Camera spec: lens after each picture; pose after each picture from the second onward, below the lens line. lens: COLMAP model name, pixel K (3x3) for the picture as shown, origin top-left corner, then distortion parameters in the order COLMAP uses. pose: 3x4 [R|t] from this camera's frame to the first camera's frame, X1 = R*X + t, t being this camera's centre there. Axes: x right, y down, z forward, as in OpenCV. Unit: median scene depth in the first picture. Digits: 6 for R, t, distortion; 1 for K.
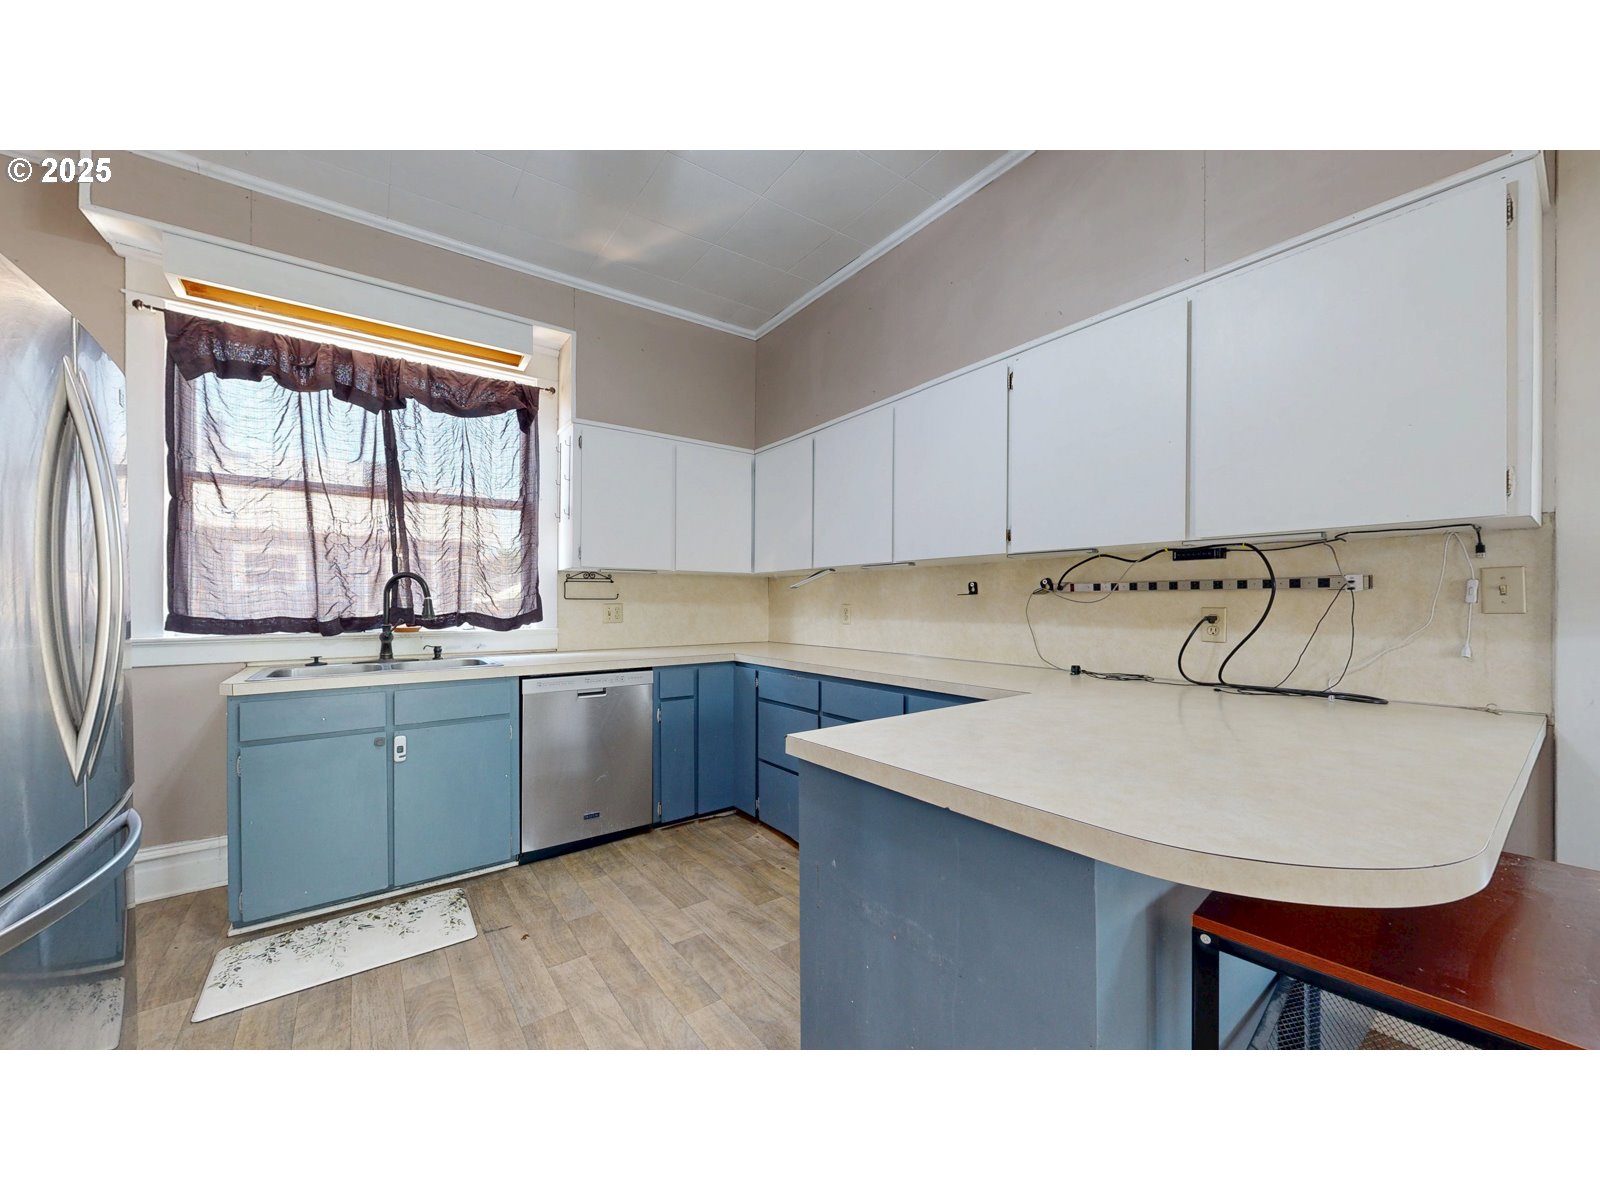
lens RADIAL K [[597.0, 0, 818.6], [0, 597.0, 601.3], [0, 0, 1]] dist [-0.002849, -0.000635]
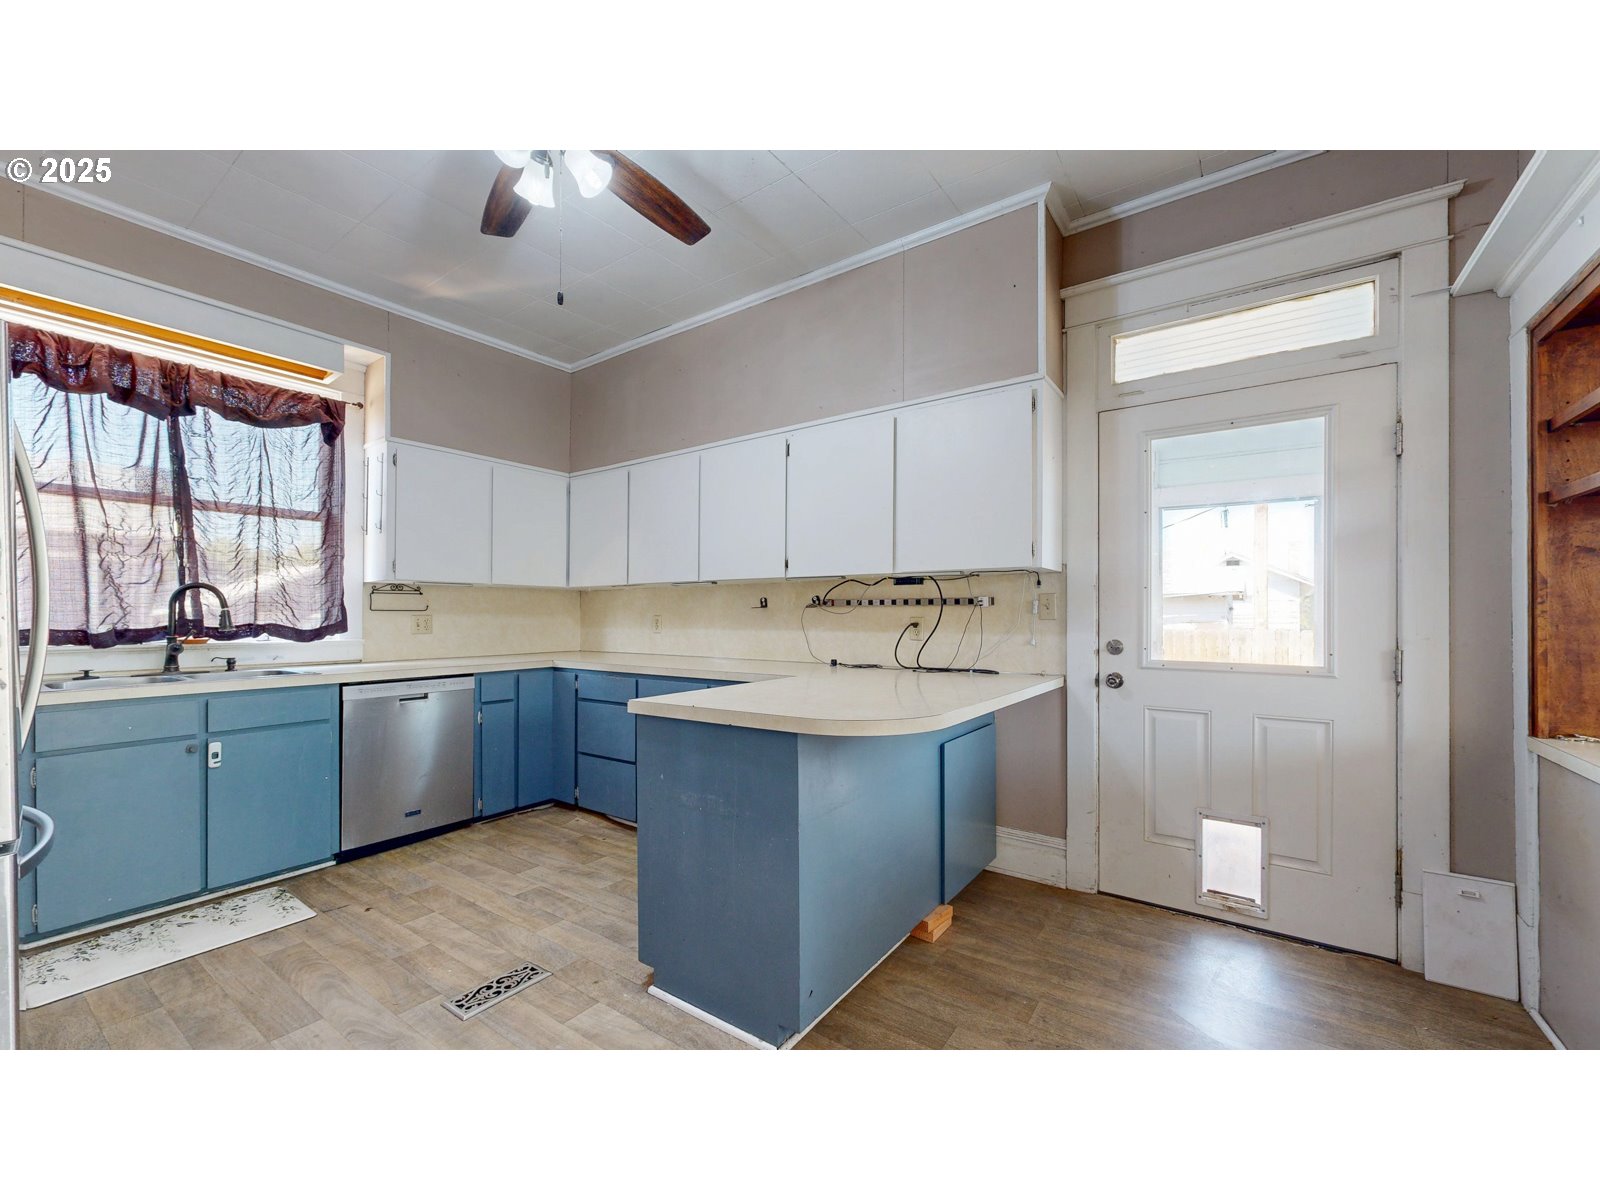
lens RADIAL K [[597.0, 0, 834.5], [0, 597.0, 613.7], [0, 0, 1]] dist [-0.002849, -0.000635]
pose [[0.939915, 0.000977, 0.341407, -0.038596], [-0.000773, 0.999999, -0.000736, 0.002696], [-0.341408, 0.000428, 0.939915, -0.289302]]
